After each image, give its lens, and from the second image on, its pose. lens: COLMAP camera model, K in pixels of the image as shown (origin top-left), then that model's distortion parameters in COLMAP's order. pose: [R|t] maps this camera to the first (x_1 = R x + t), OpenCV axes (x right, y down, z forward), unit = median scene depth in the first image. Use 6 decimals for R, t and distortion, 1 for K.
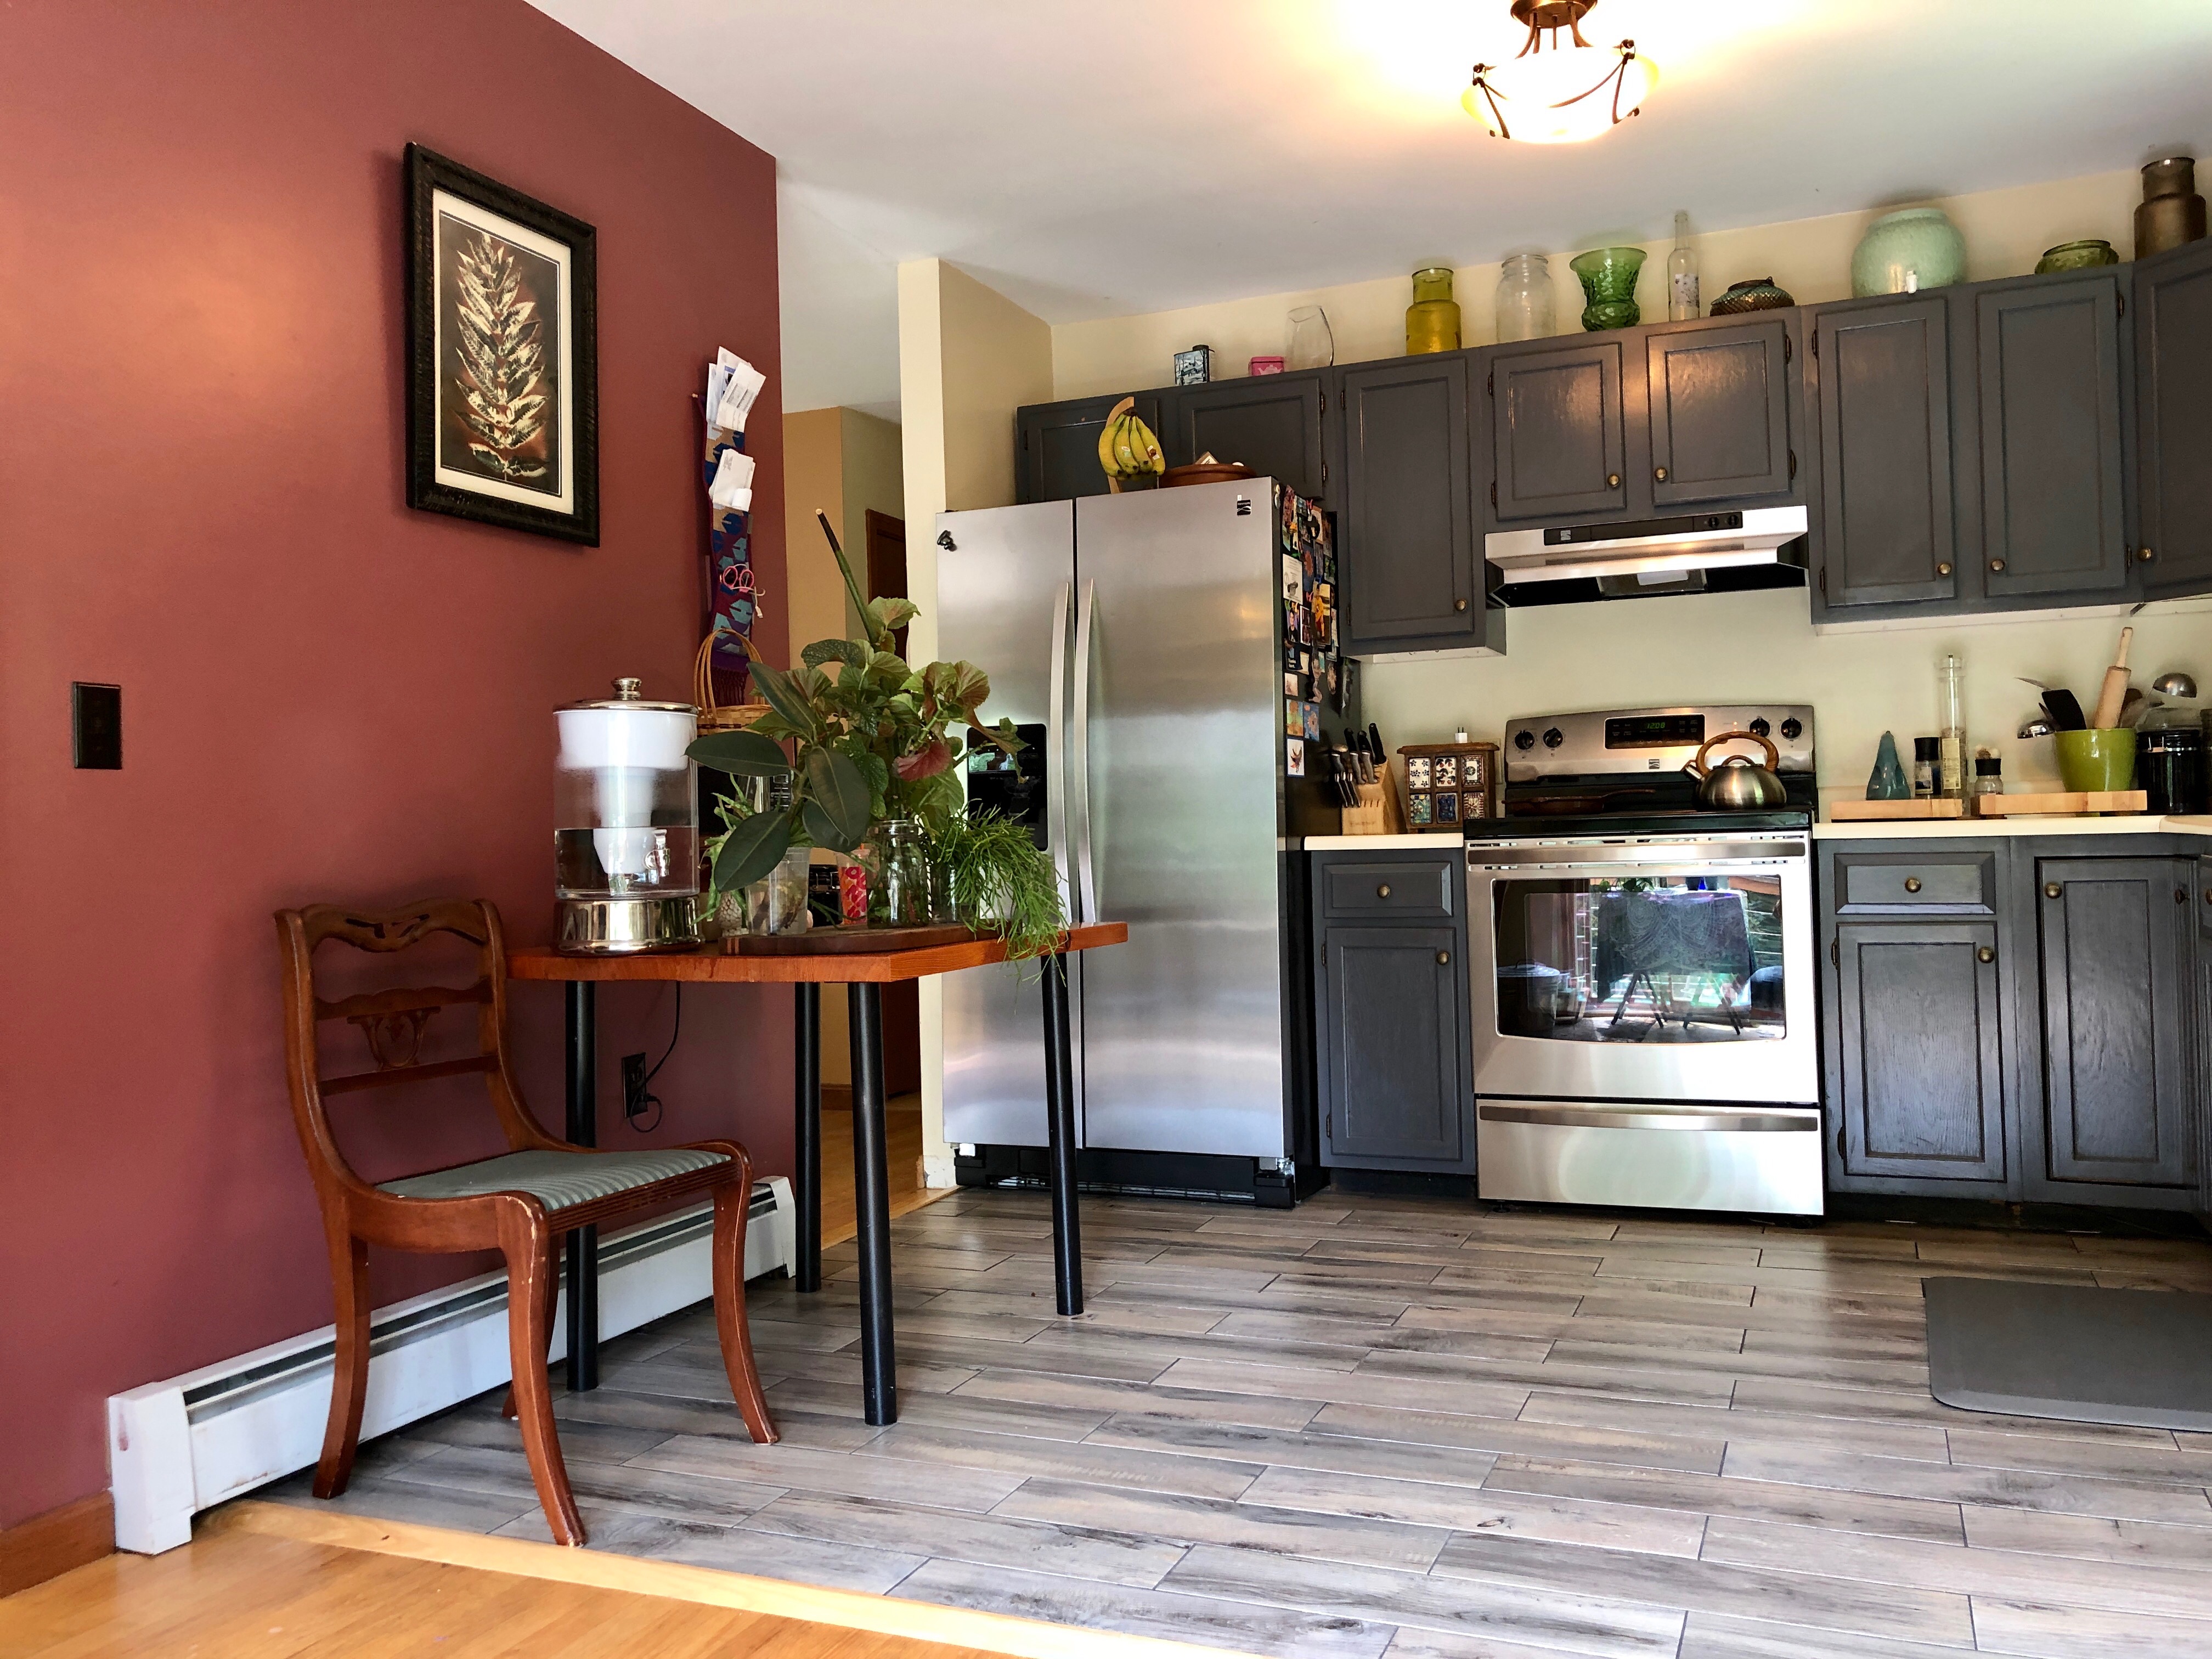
lens RADIAL K [[1840.0, 0, 1100.3], [0, 1840.0, 824.5], [0, 0, 1]] dist [0.062887, -0.061801]
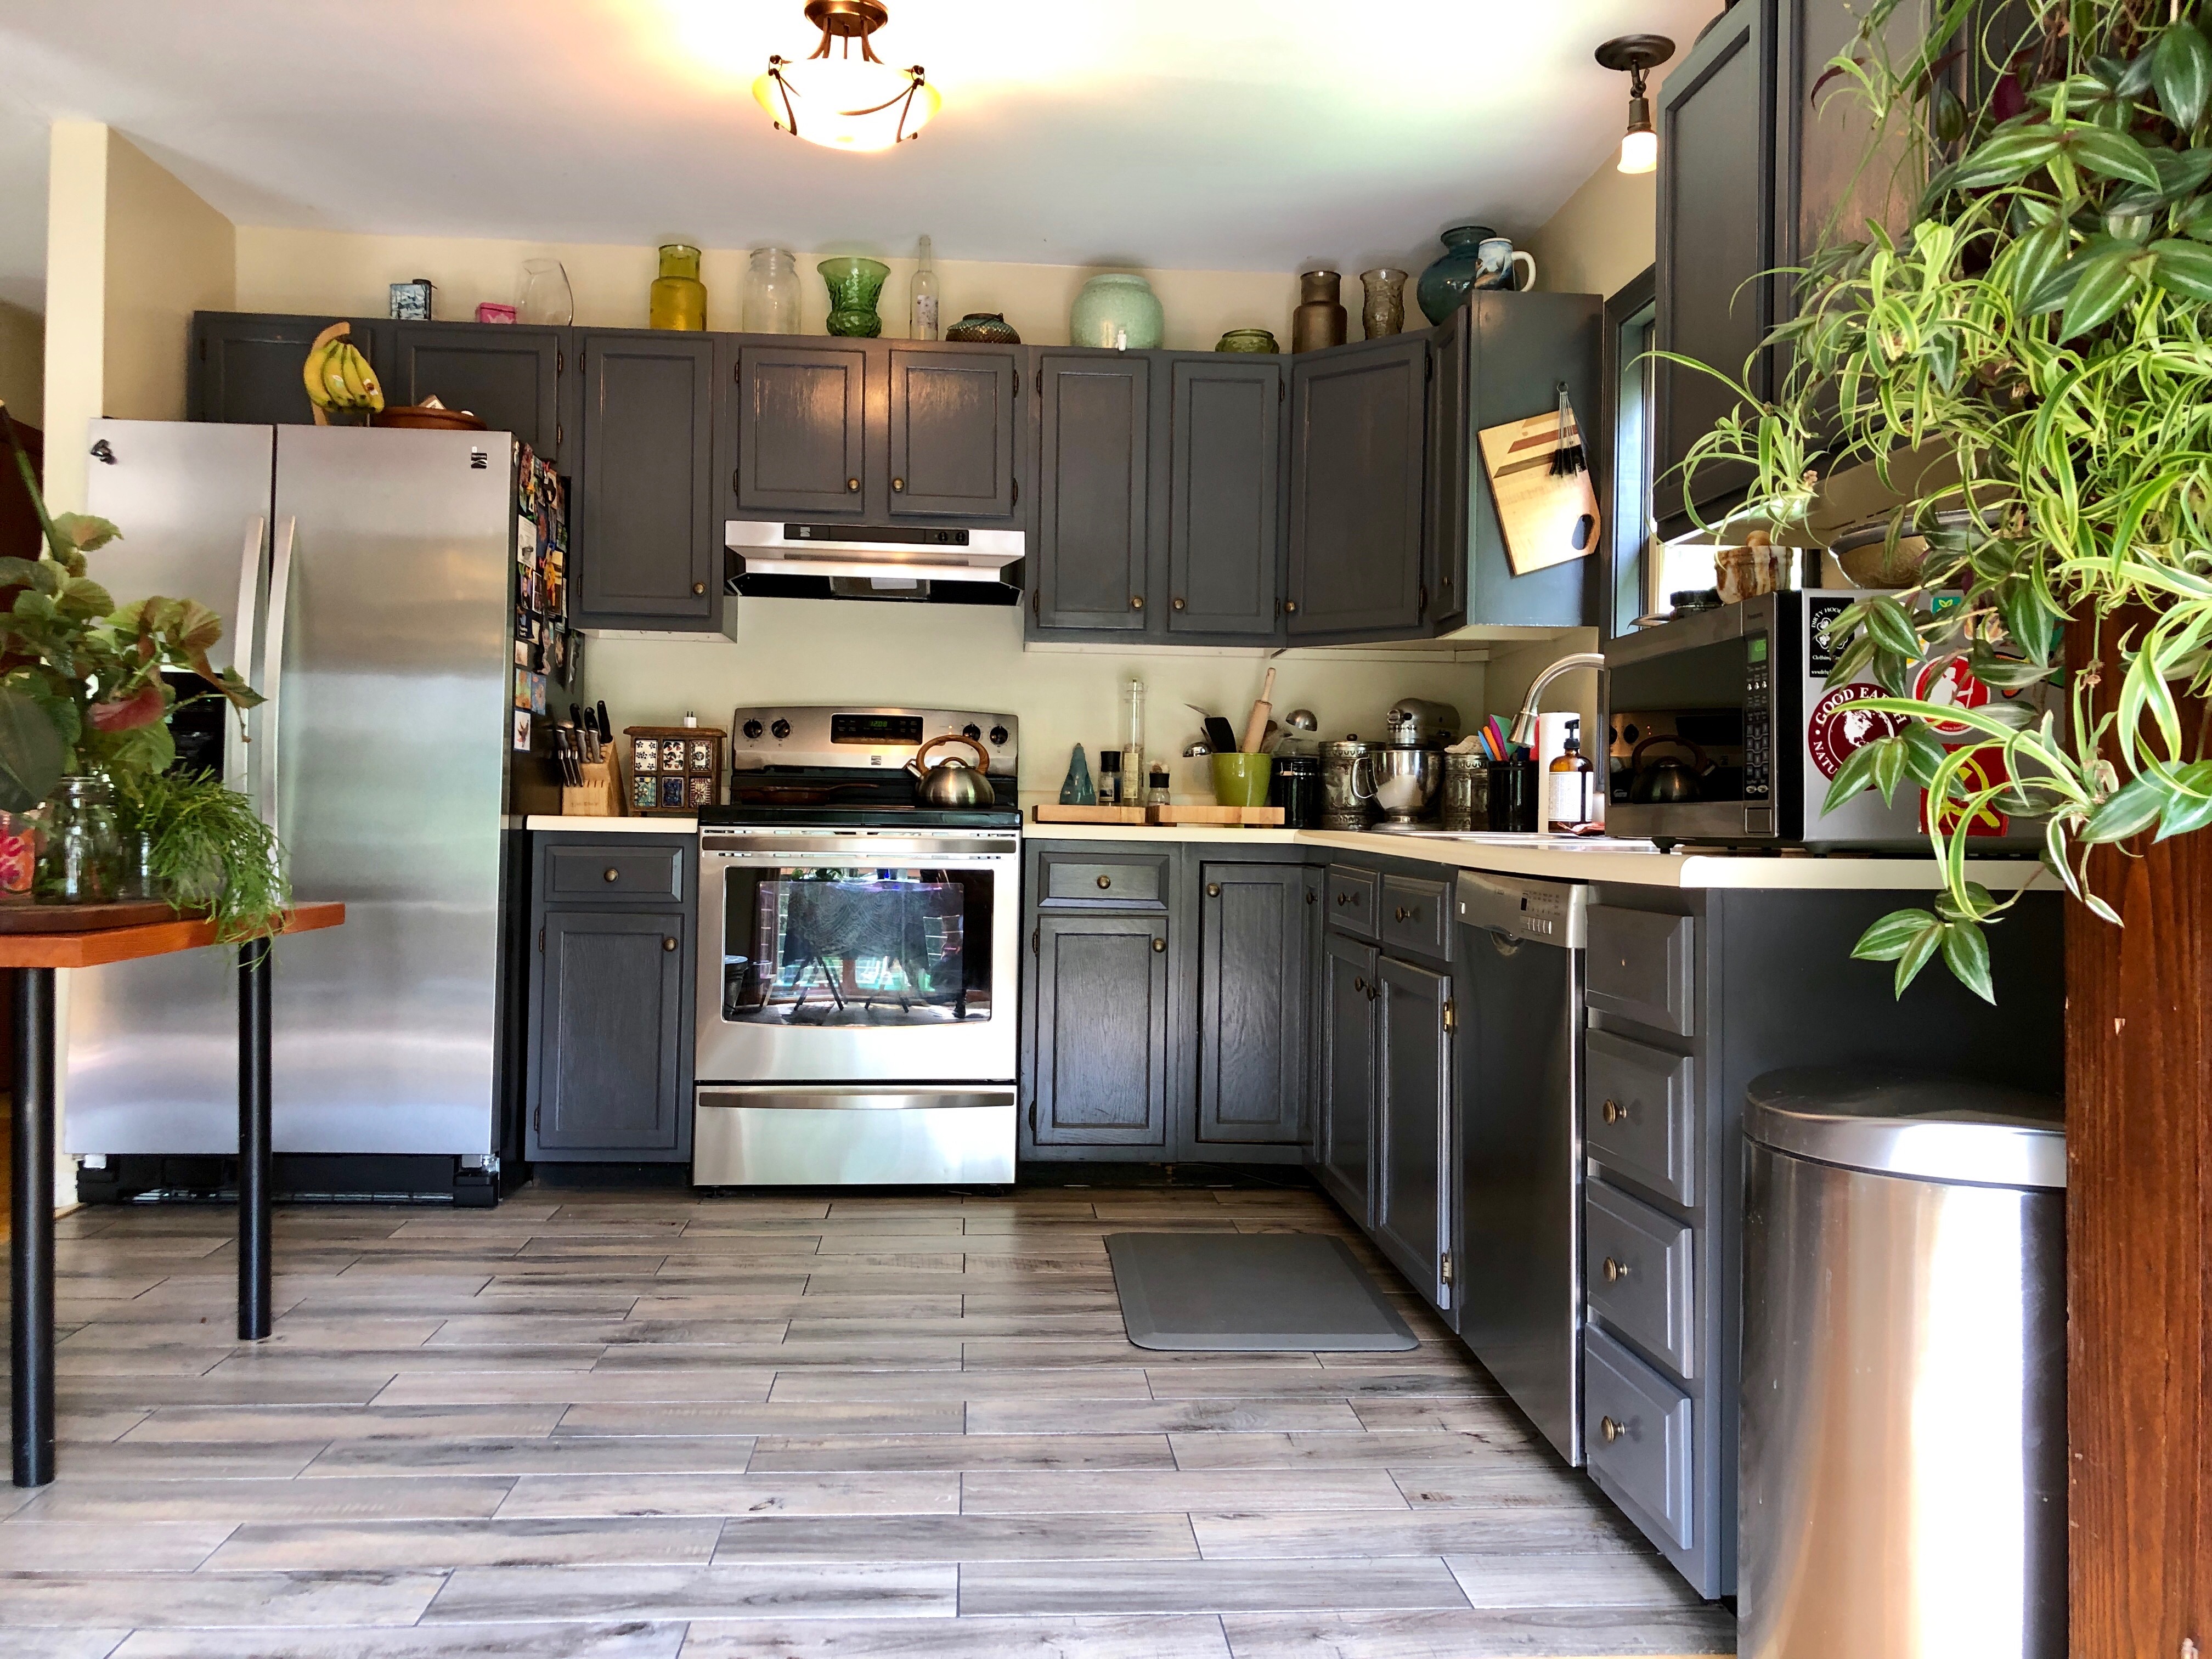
lens RADIAL K [[1840.0, 0, 1106.7], [0, 1840.0, 821.3], [0, 0, 1]] dist [0.062887, -0.061801]
pose [[0.893962, 0.042608, 0.446114, -0.053513], [-0.045438, 0.998958, -0.004356, 0.000456], [-0.445834, -0.016376, 0.894966, 0.012484]]
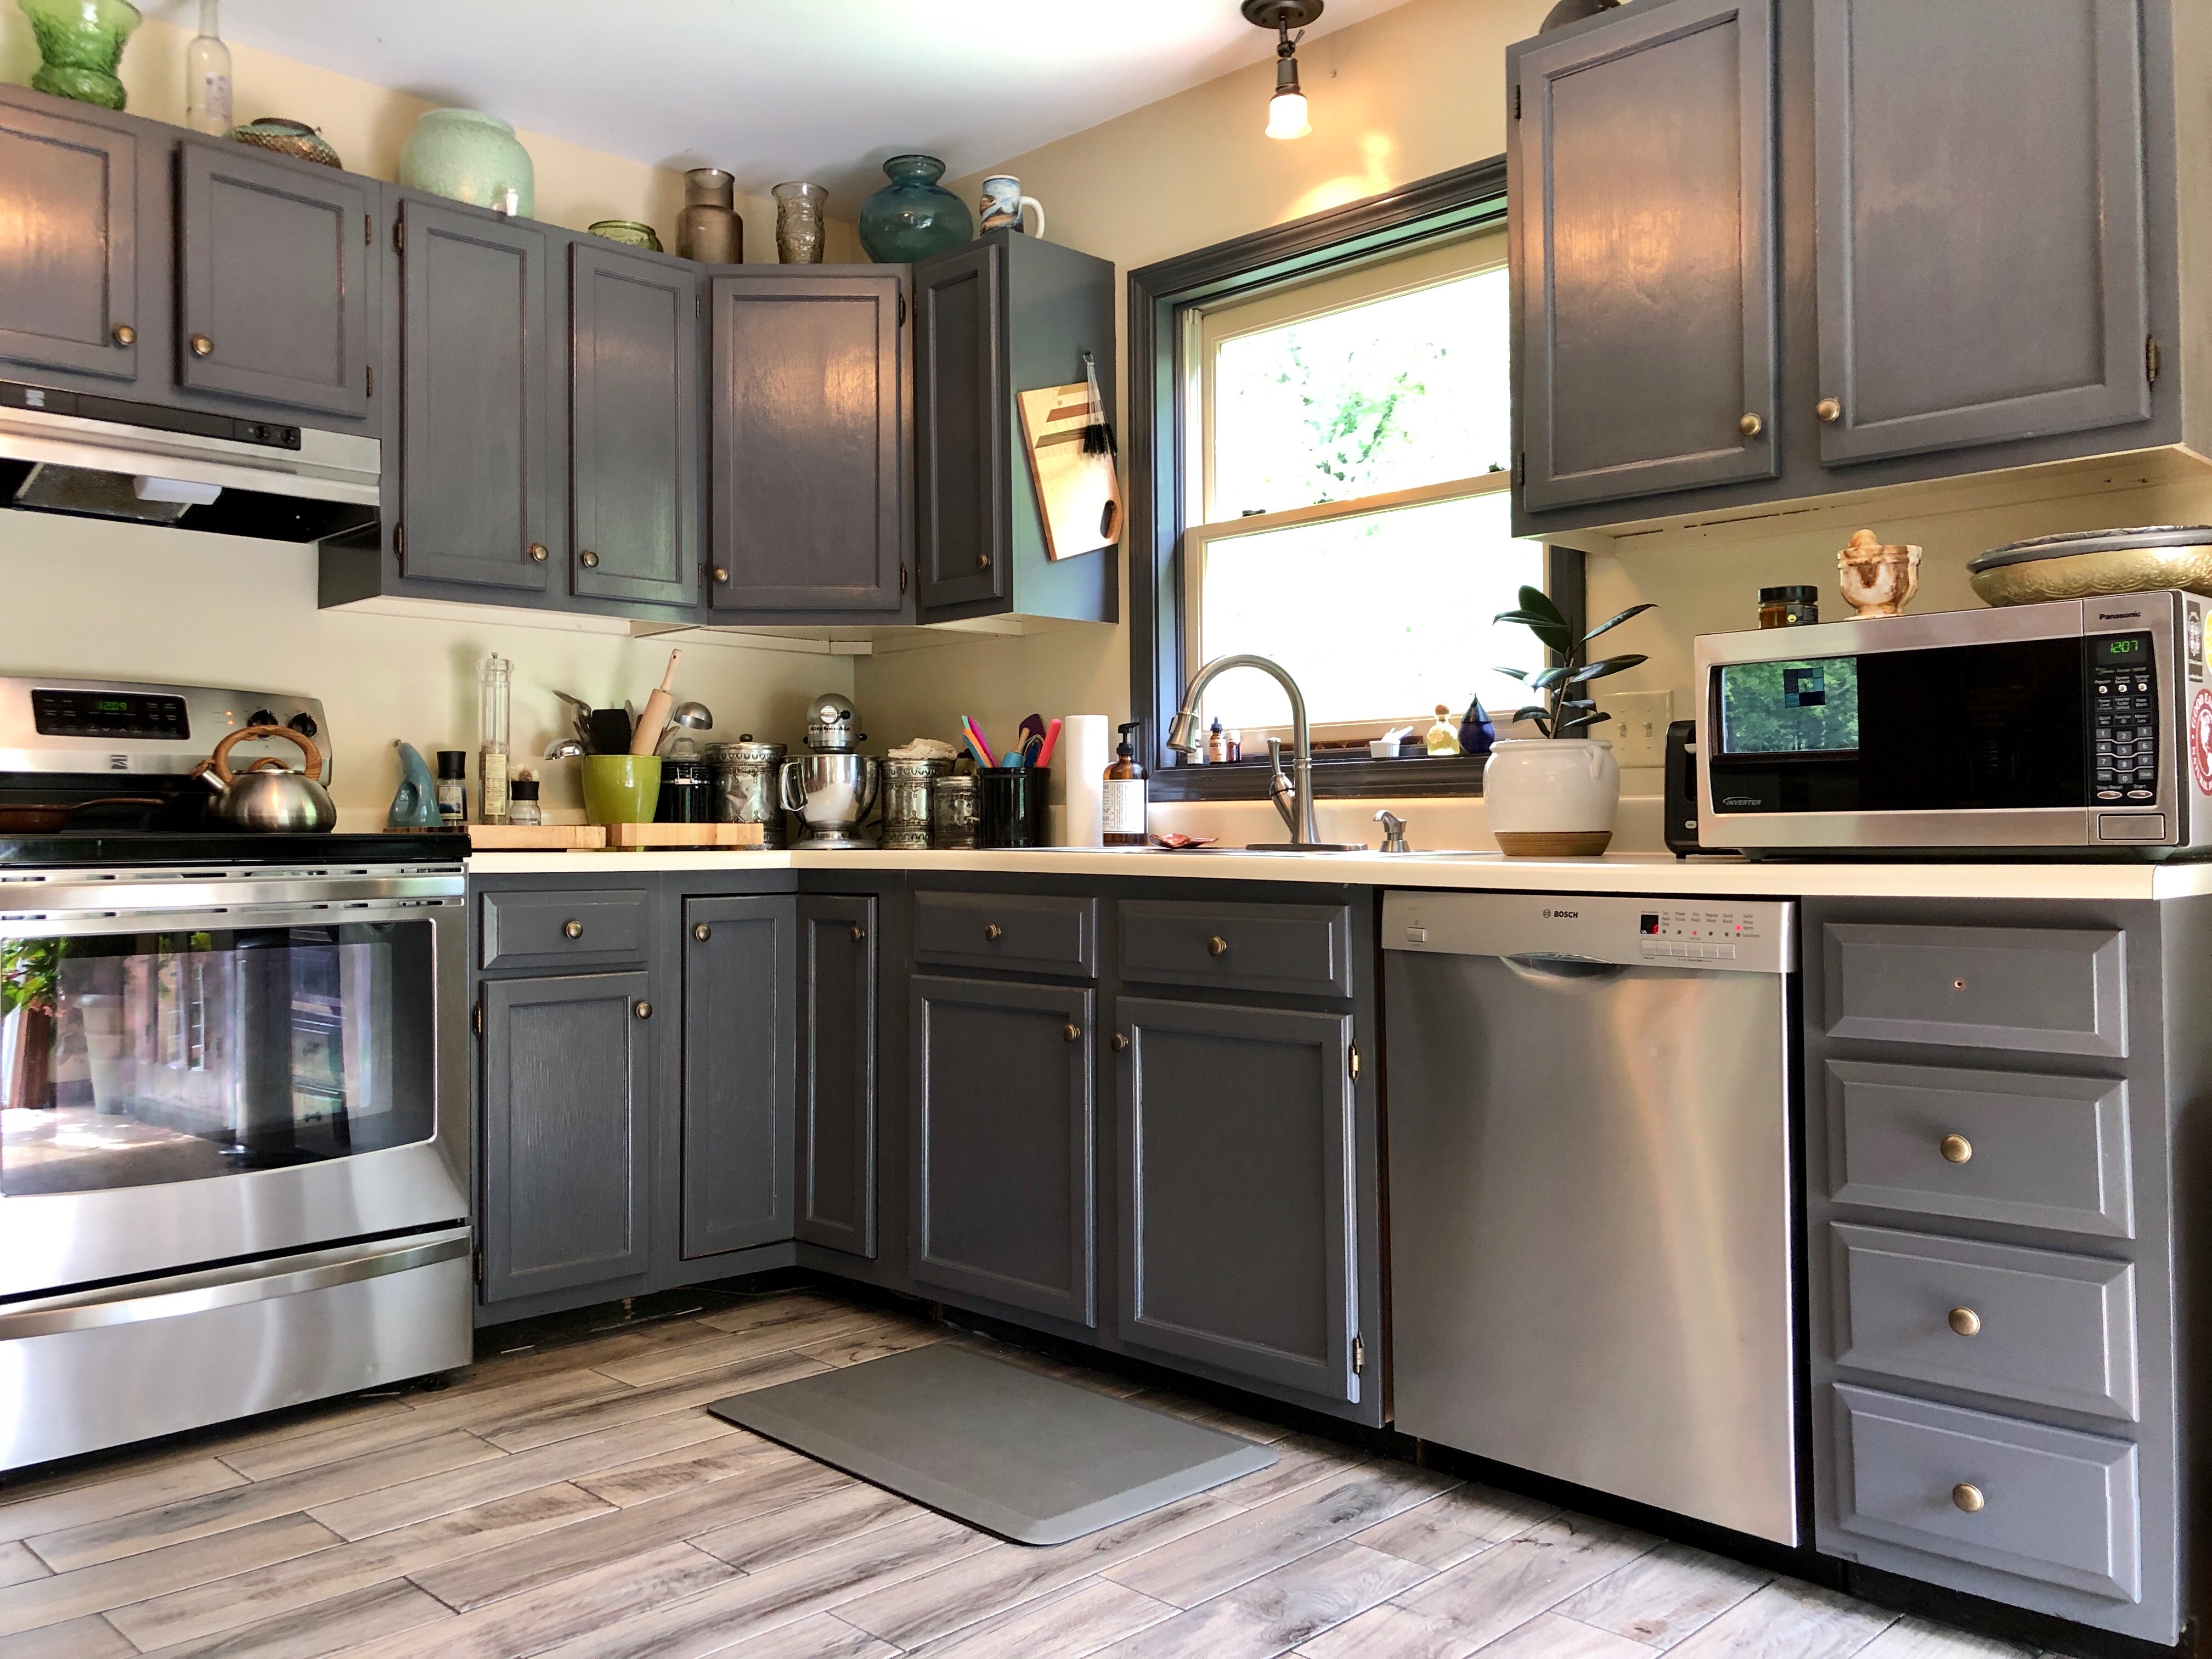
lens RADIAL K [[1840.0, 0, 1109.9], [0, 1840.0, 809.7], [0, 0, 1]] dist [0.062887, -0.061801]
pose [[0.370923, 0.038389, 0.927870, -0.231793], [-0.011872, 0.999260, -0.036597, 0.006426], [-0.928588, 0.002559, 0.371105, 0.466981]]
